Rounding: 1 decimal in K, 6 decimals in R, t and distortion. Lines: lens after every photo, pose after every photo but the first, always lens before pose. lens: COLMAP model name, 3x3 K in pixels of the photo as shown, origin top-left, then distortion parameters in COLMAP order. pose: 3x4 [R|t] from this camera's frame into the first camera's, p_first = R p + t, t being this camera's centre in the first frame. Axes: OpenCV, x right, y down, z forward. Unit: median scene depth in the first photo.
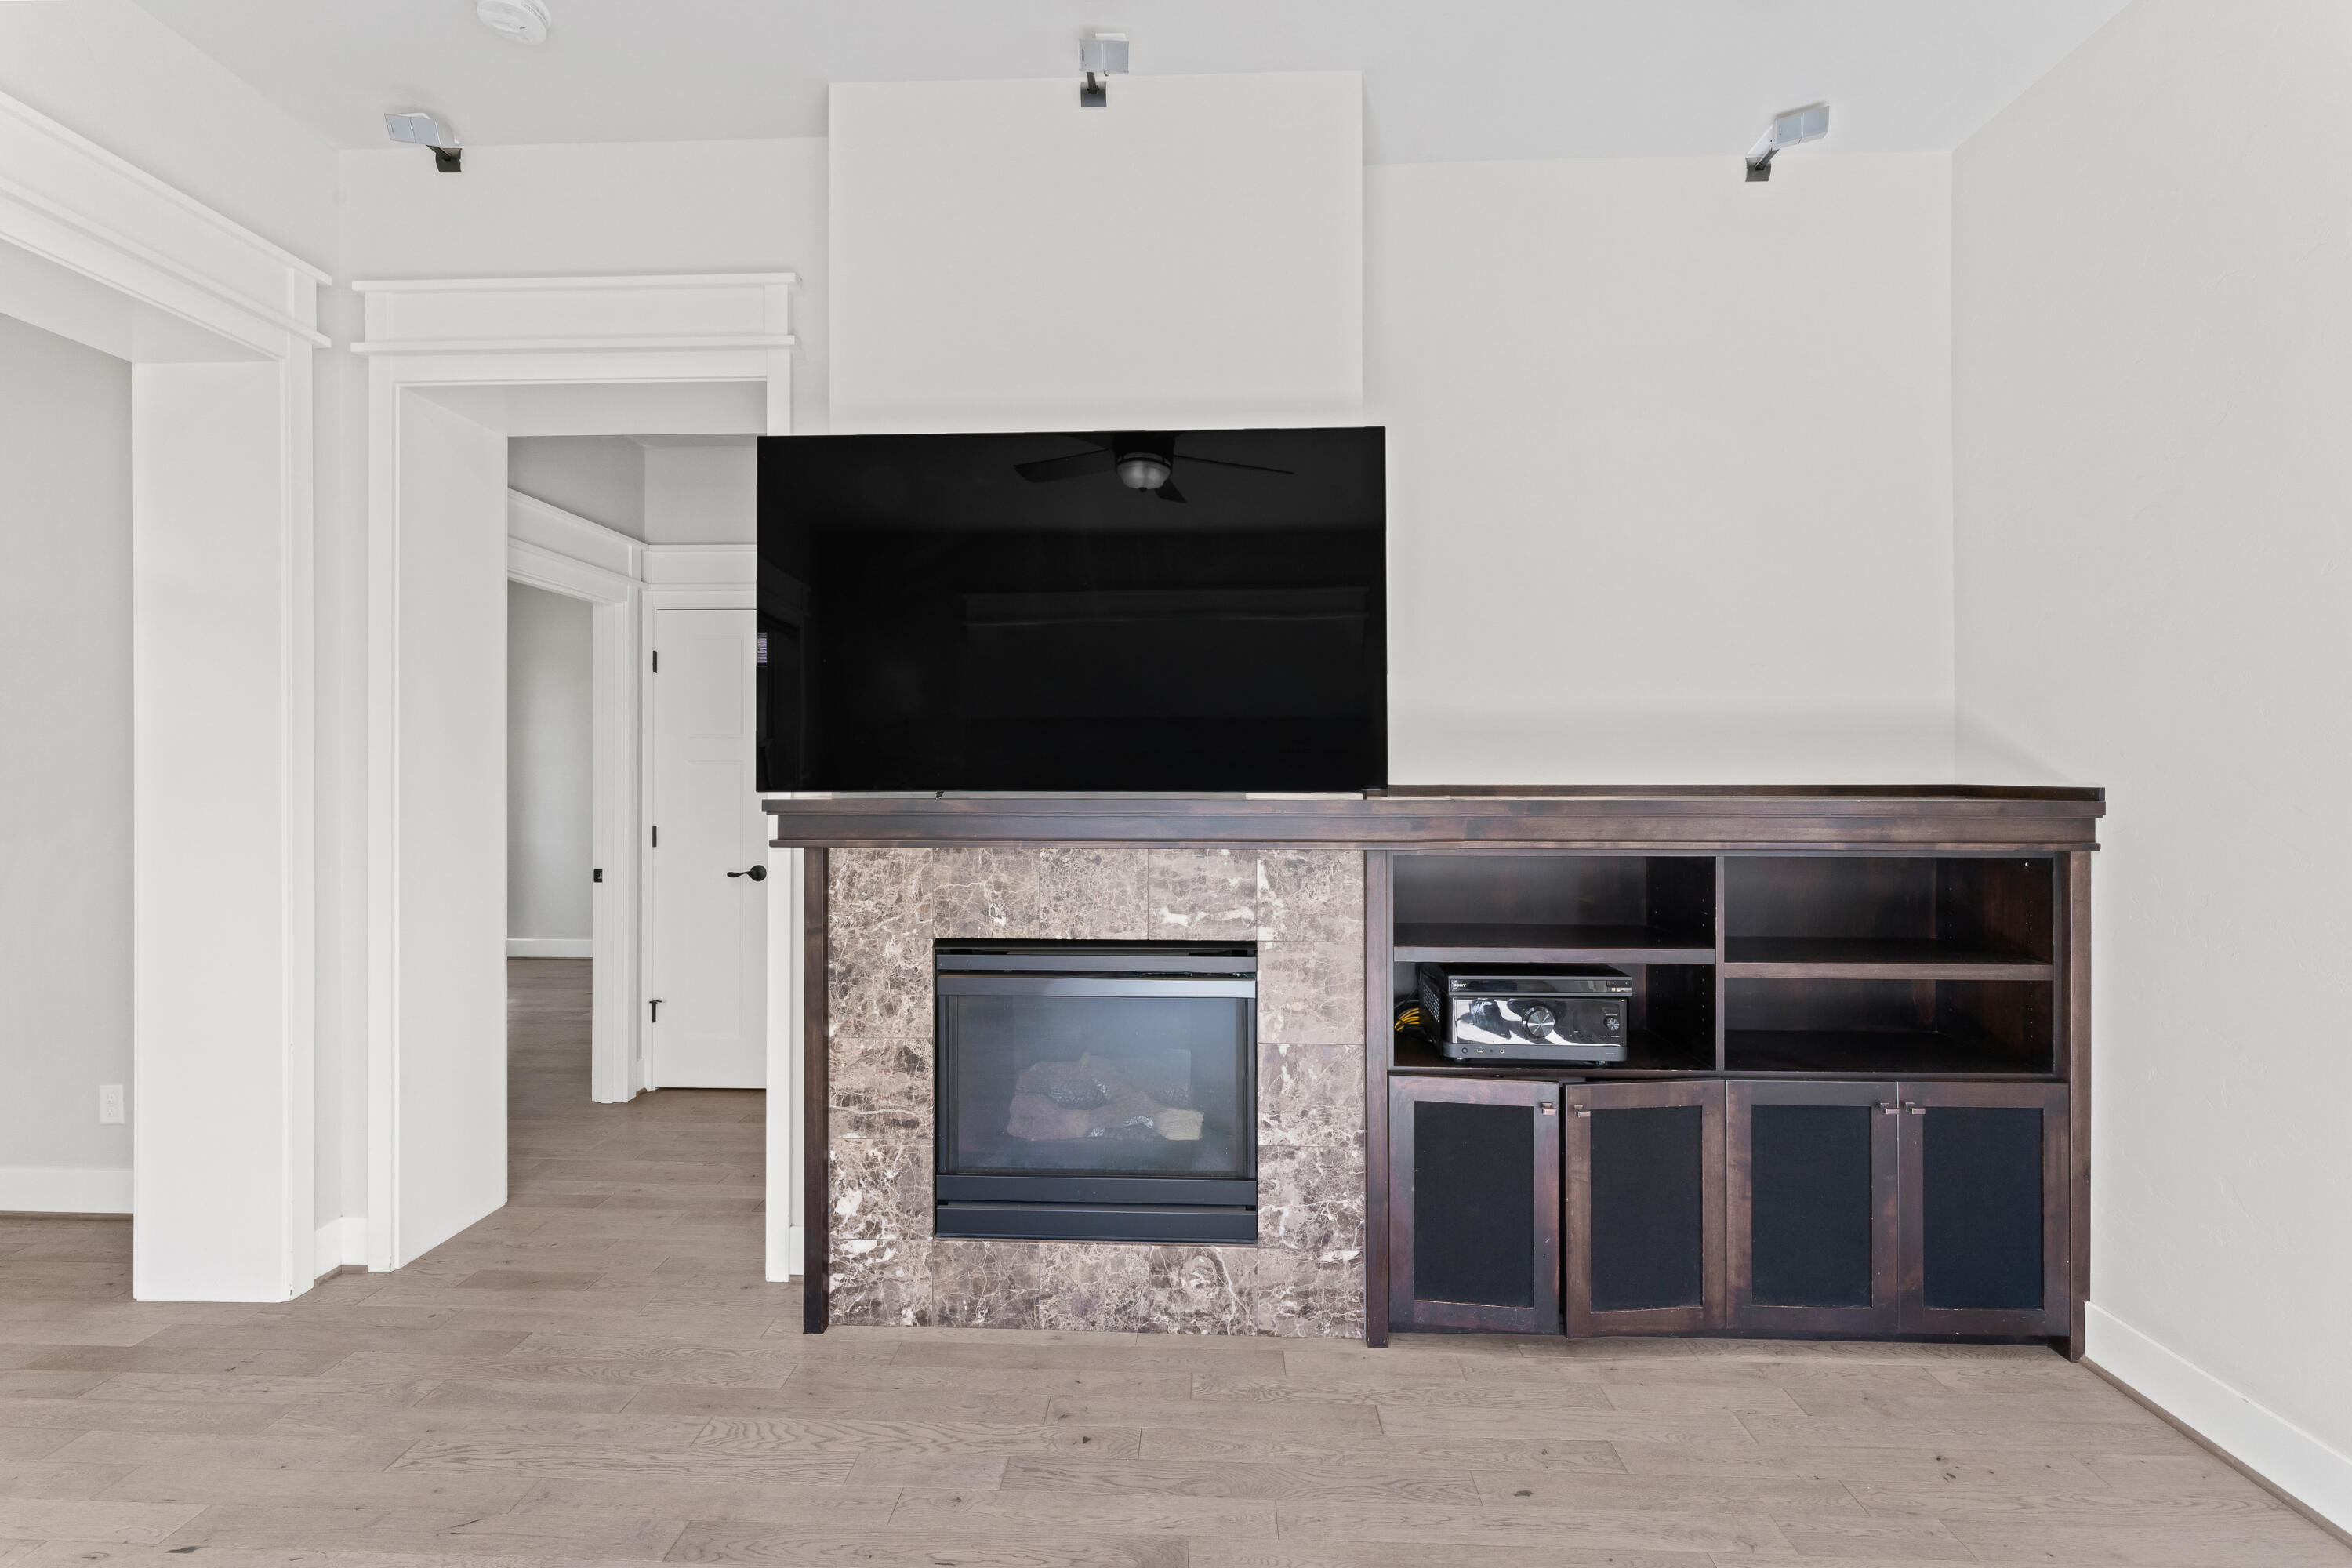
lens RADIAL K [[938.6, 0, 1190.4], [0, 938.6, 776.4], [0, 0, 1]] dist [-0.000781, -0.001057]
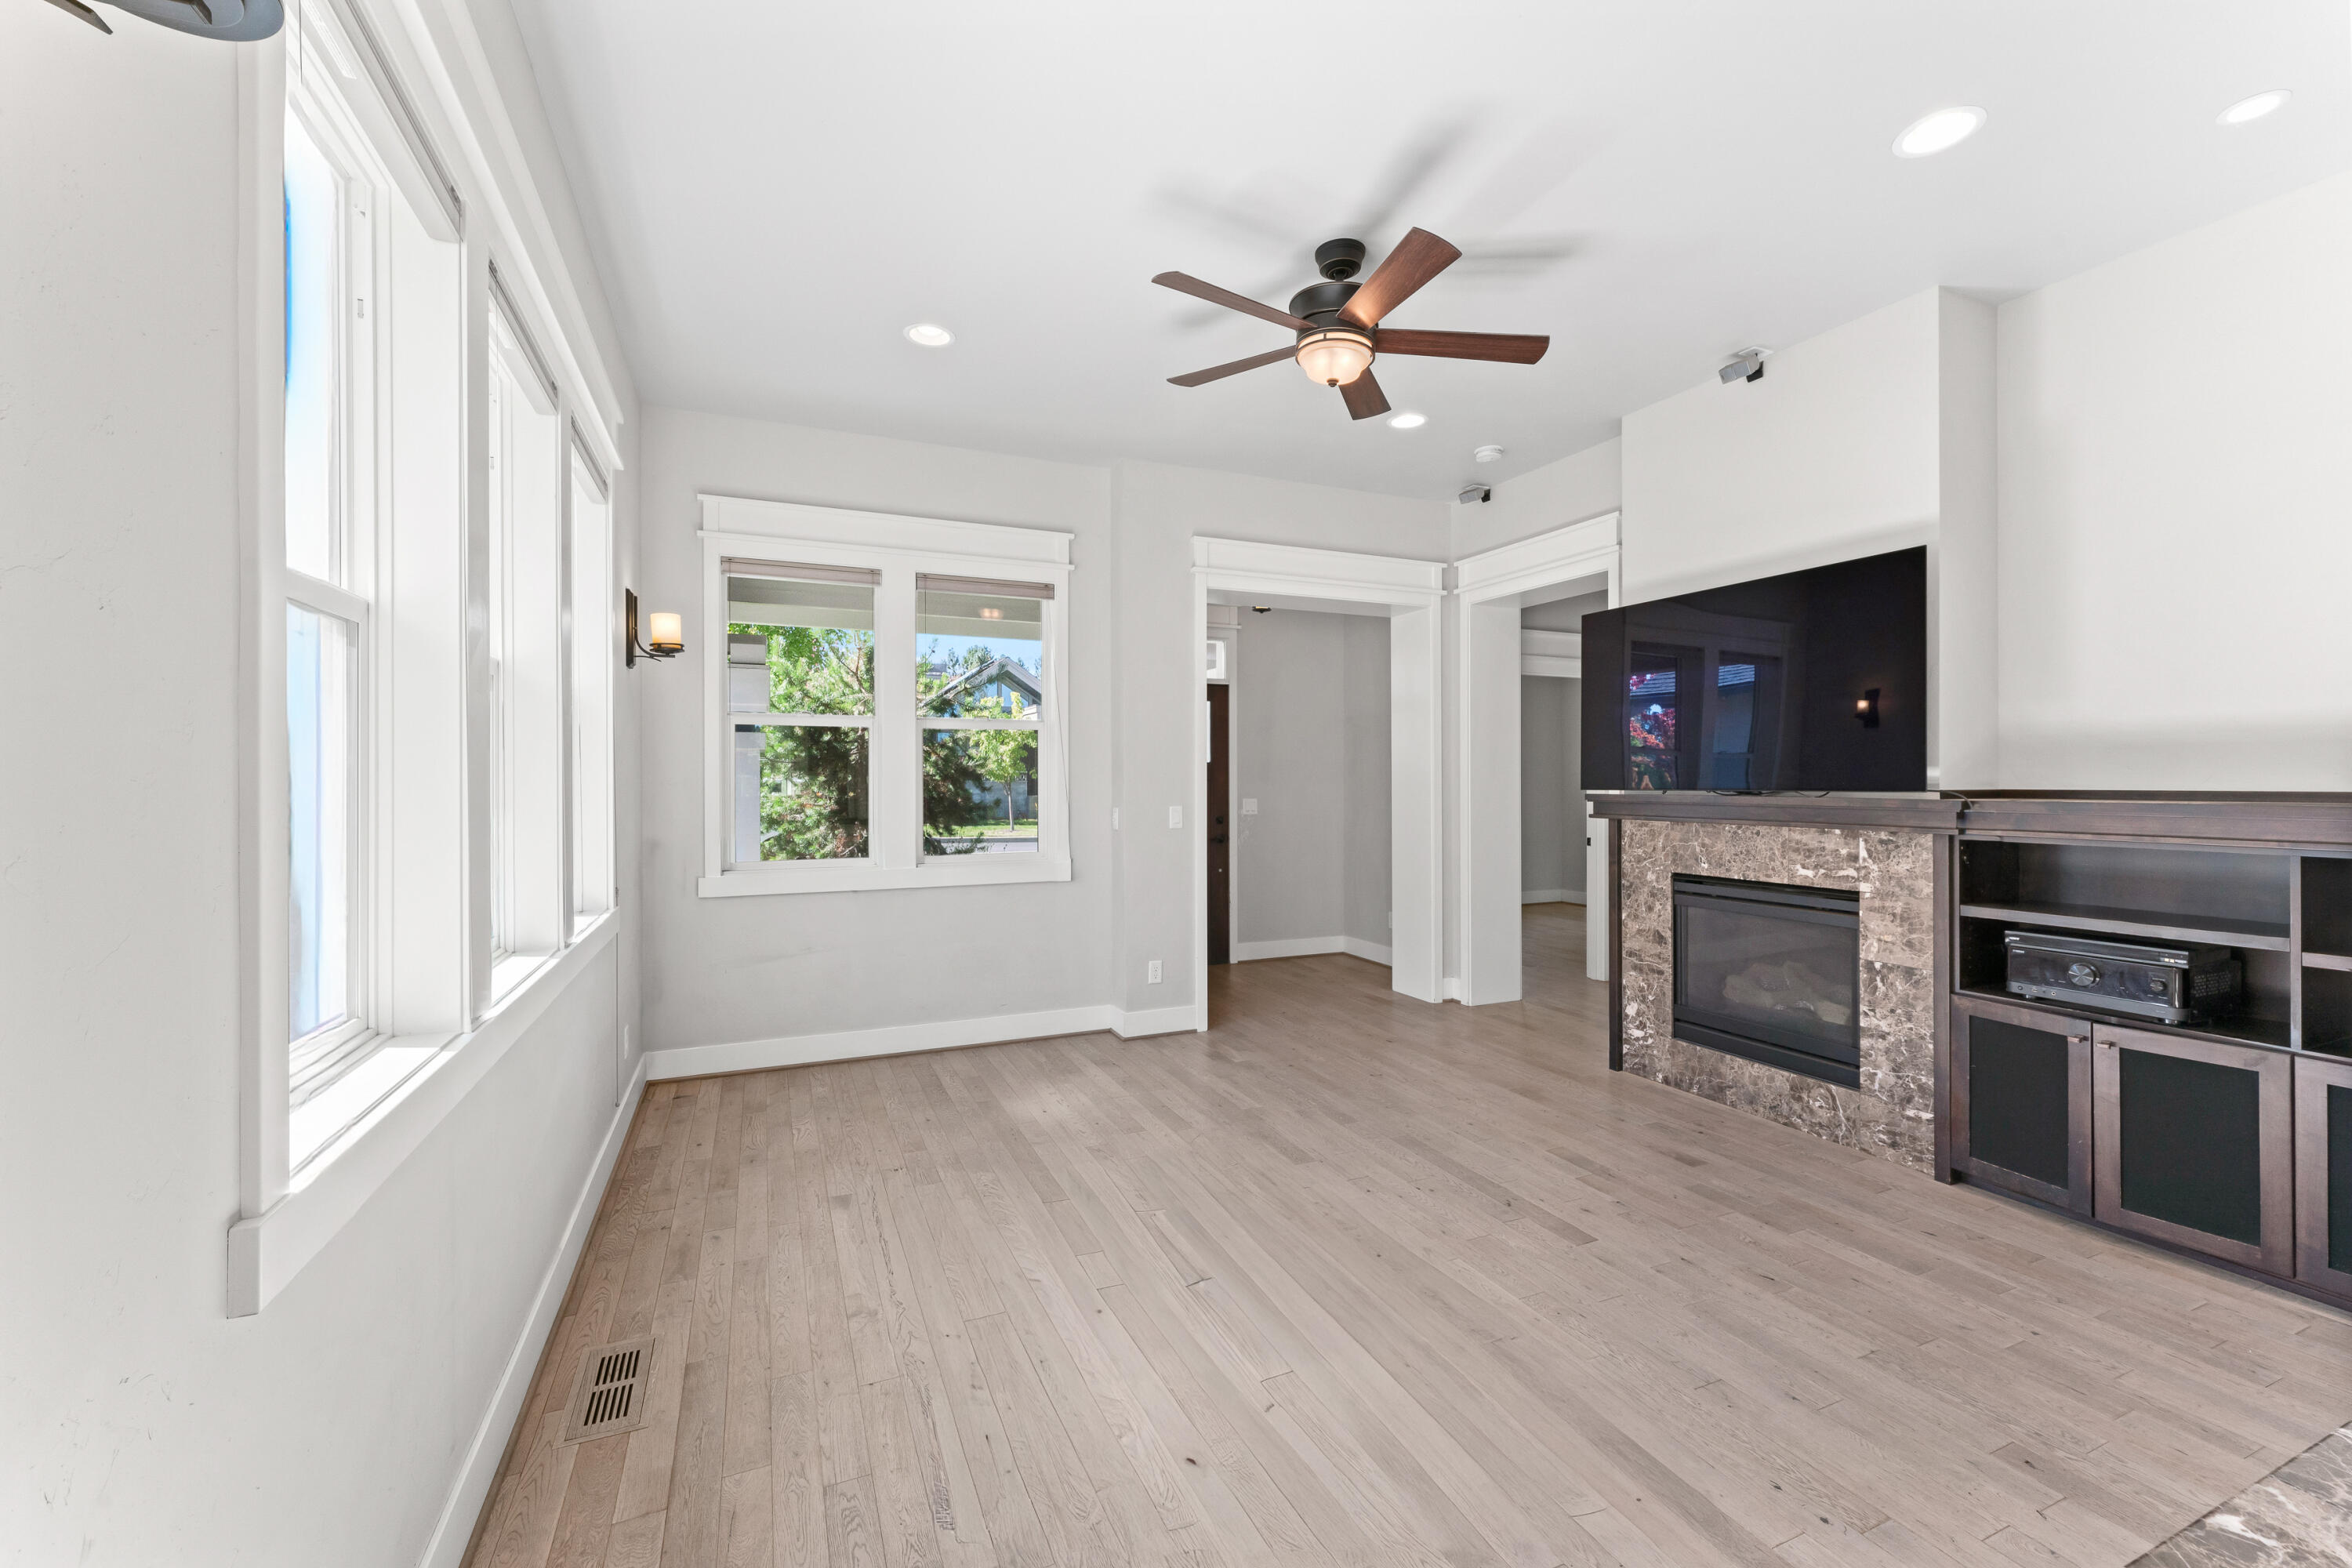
lens RADIAL K [[938.6, 0, 1191.7], [0, 938.6, 783.1], [0, 0, 1]] dist [-0.000781, -0.001057]
pose [[0.445411, 0.001192, -0.895326, 0.945642], [0.004140, 0.999986, 0.003391, -0.009625], [0.895317, -0.005217, 0.445399, -0.641207]]
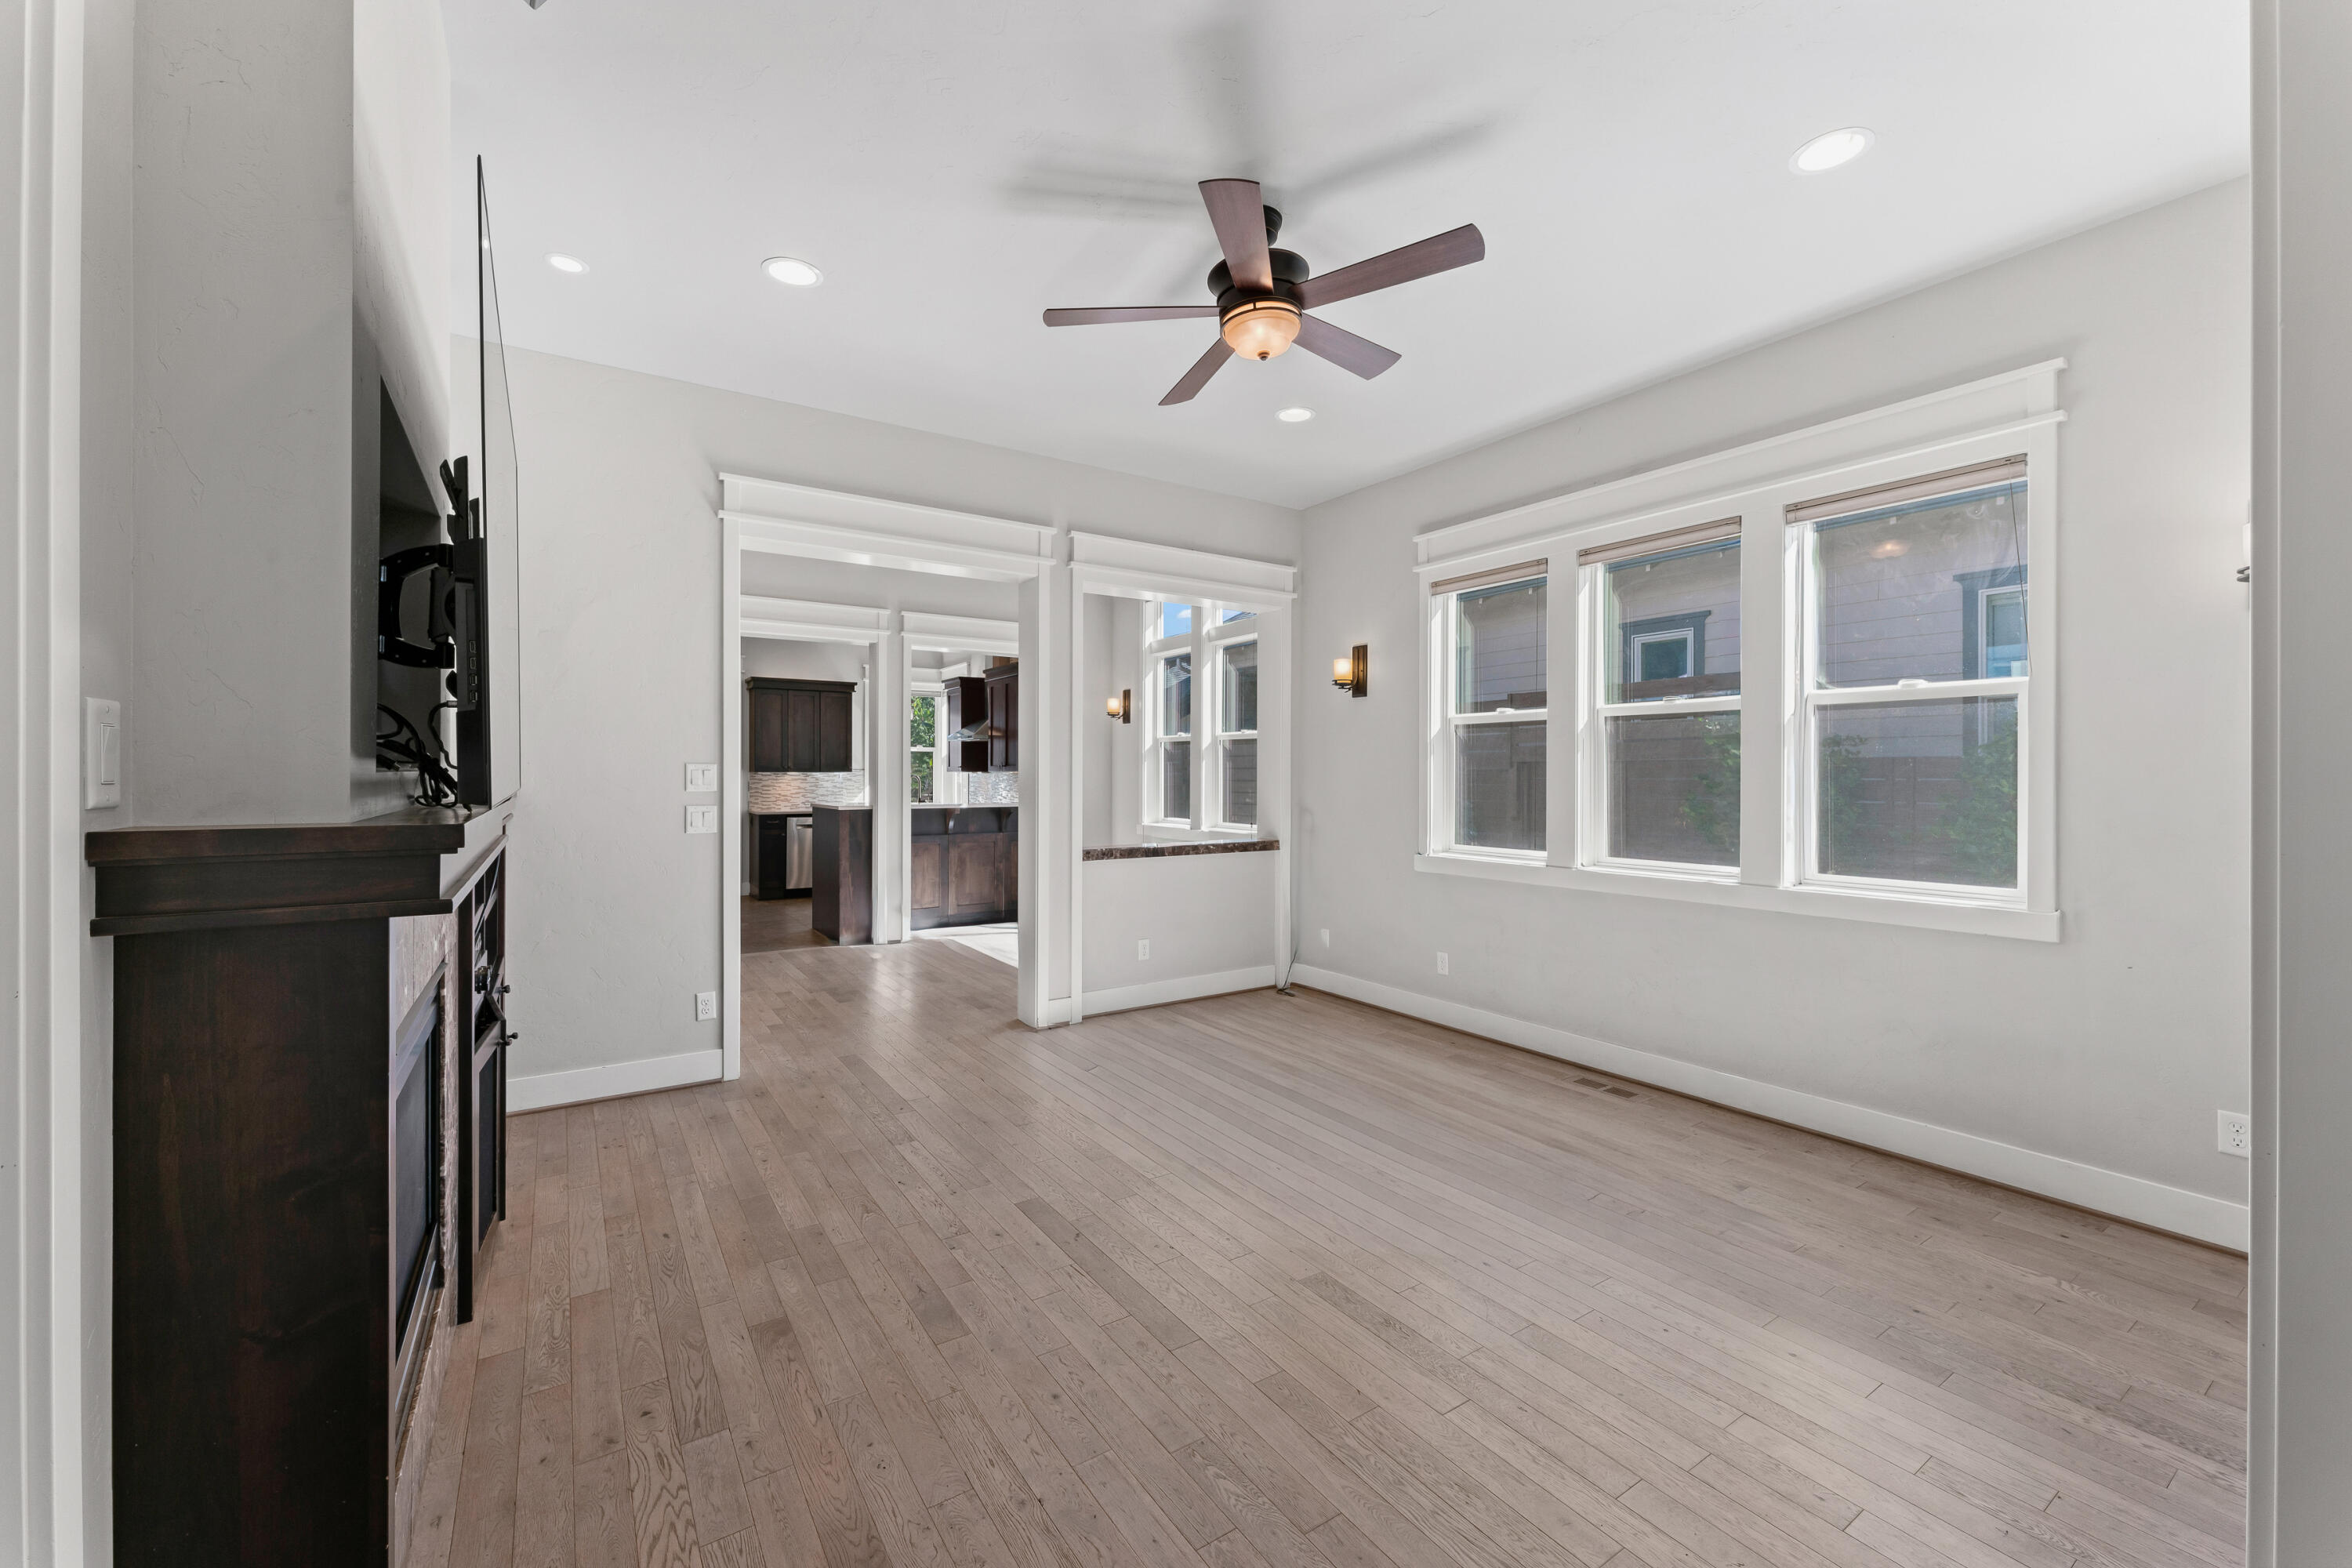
lens RADIAL K [[938.6, 0, 1182.6], [0, 938.6, 744.9], [0, 0, 1]] dist [-0.000781, -0.001057]
pose [[-0.587191, 0.021161, 0.809171, -1.115216], [-0.003996, 0.999570, -0.029040, -0.010204], [-0.809438, -0.020285, -0.586855, 0.961492]]
